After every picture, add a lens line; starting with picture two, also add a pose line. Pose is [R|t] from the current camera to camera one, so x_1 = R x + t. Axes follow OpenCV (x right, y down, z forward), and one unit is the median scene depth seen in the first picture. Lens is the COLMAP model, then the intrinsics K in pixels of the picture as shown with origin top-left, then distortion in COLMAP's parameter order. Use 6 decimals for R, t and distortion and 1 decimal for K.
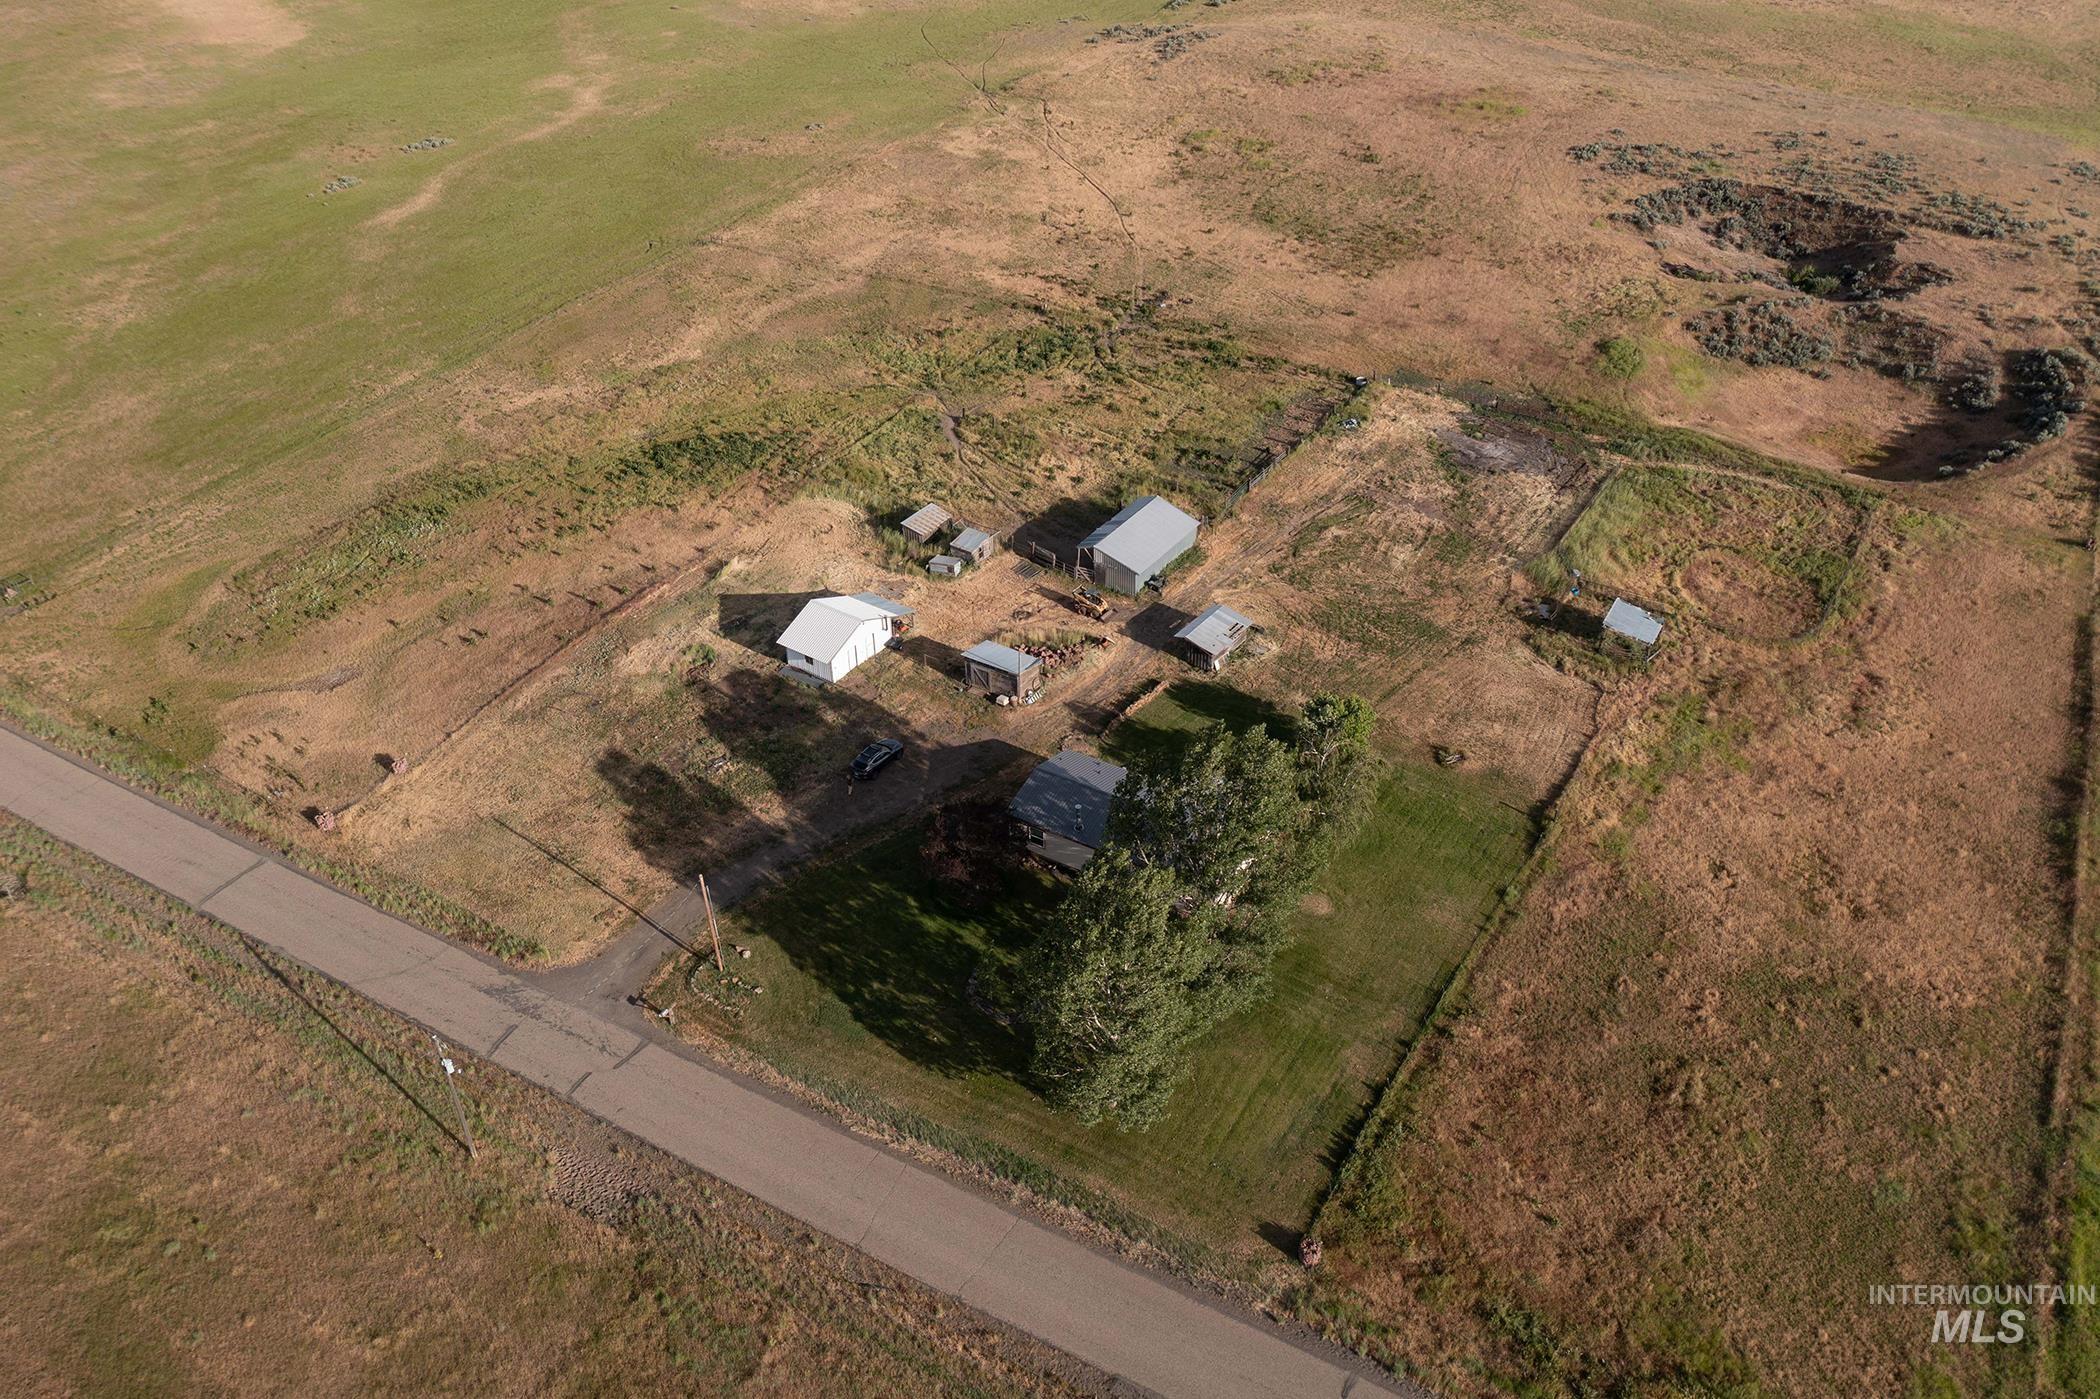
lens RADIAL K [[1628.6, 0, 1043.1], [0, 1628.6, 677.3], [0, 0, 1]] dist [-0.007199, -0.008927]
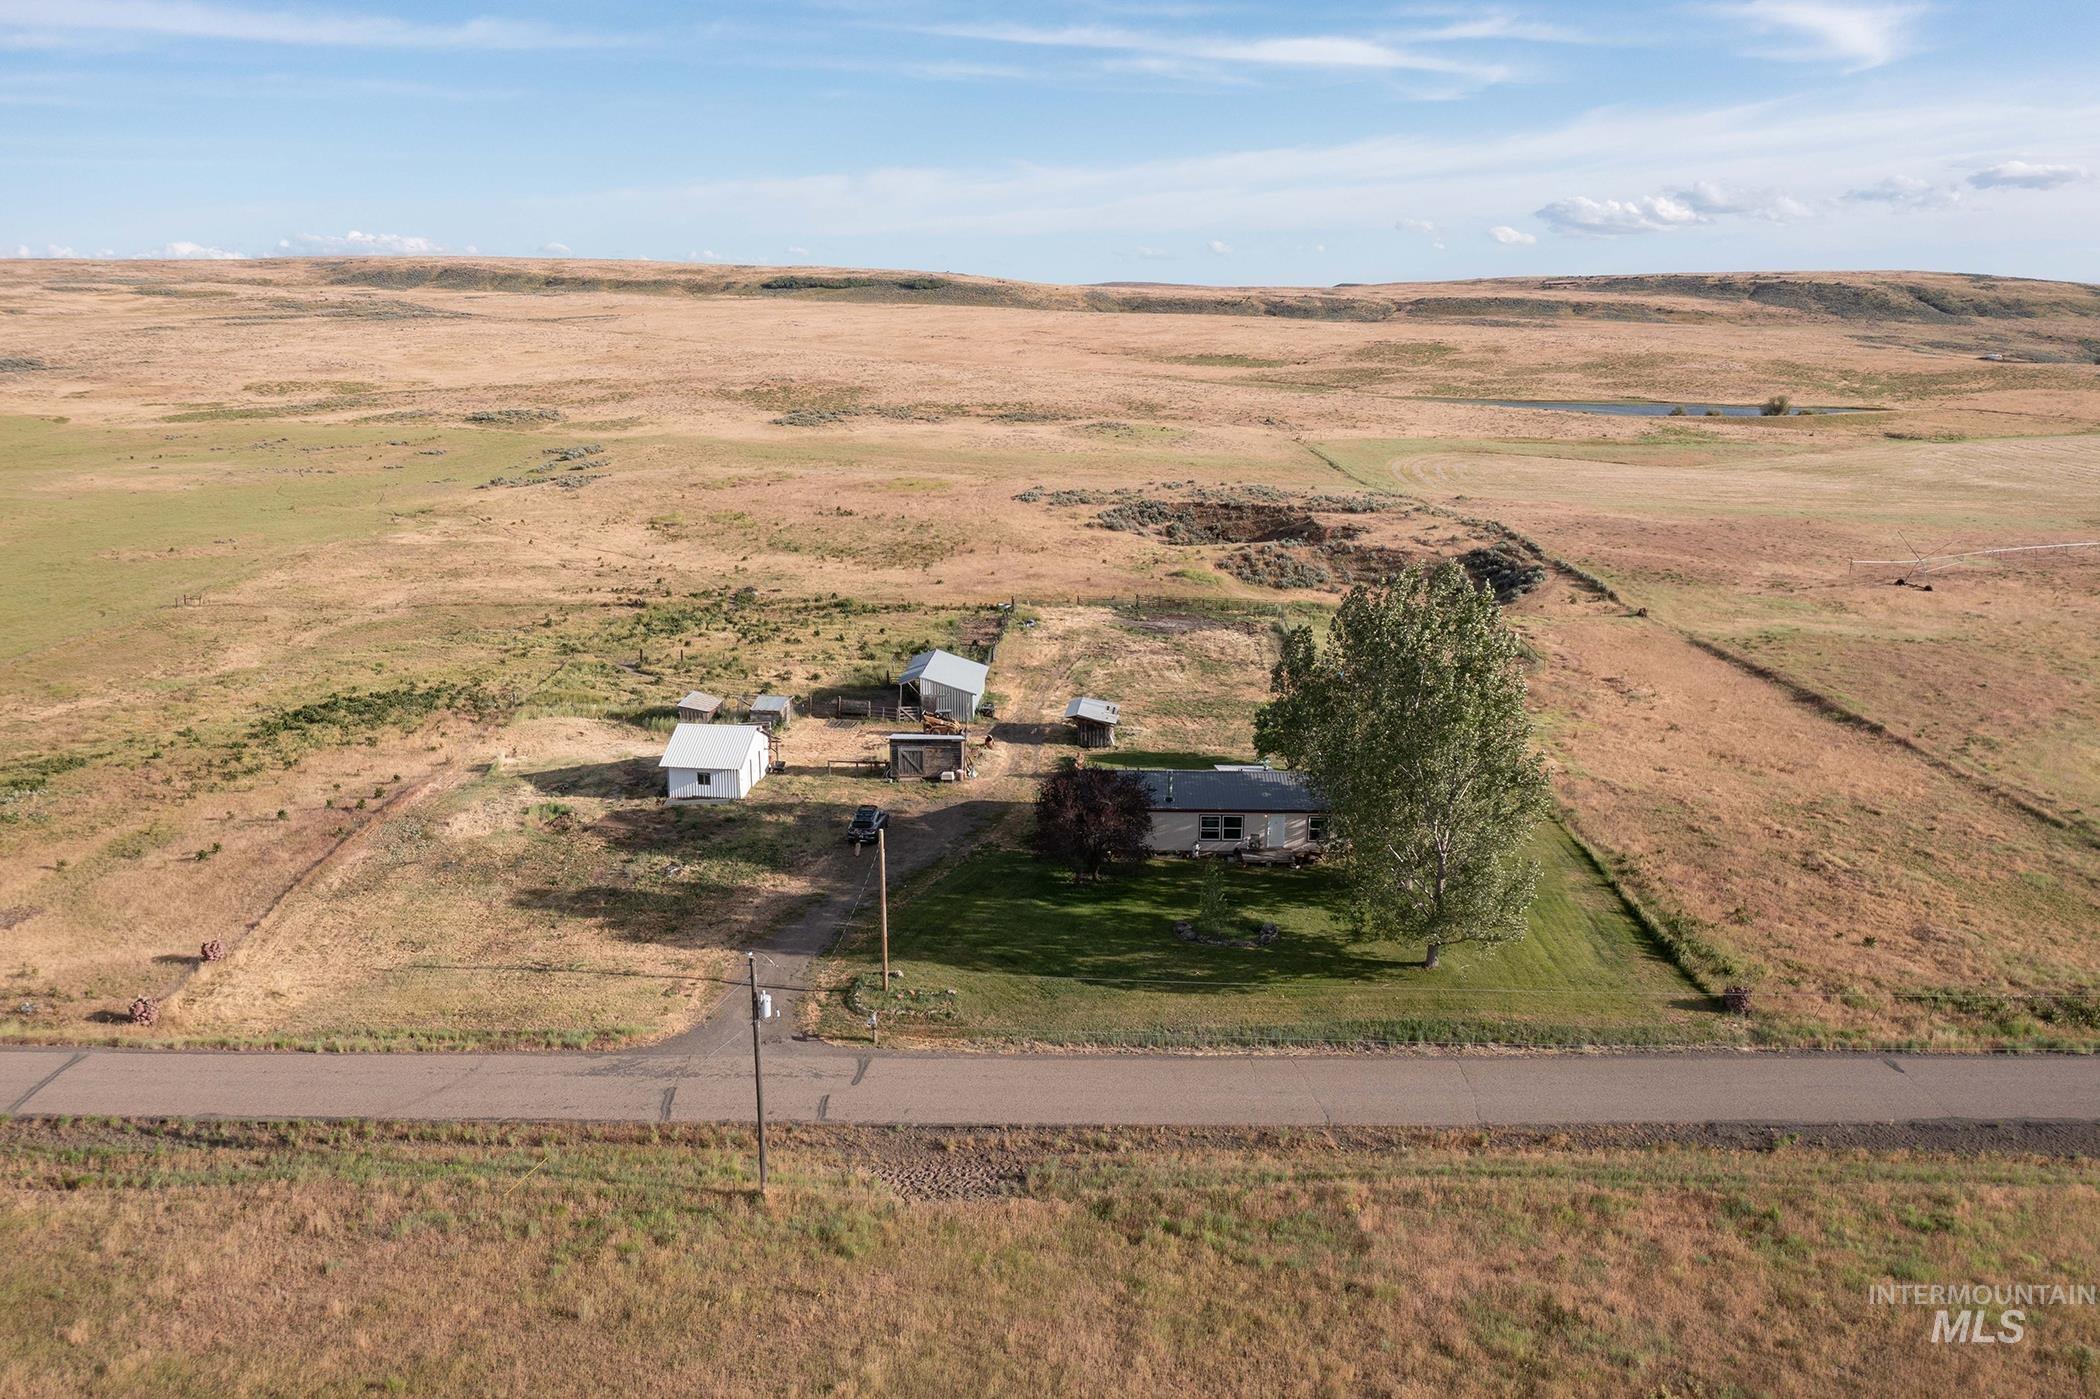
lens RADIAL K [[1633.7, 0, 1042.5], [0, 1633.7, 659.5], [0, 0, 1]] dist [-0.006982, 0.005100]
pose [[0.863349, -0.084449, 0.497491, -0.425309], [0.270553, 0.909677, -0.315101, 0.254335], [-0.425947, 0.406640, 0.808216, 0.248697]]
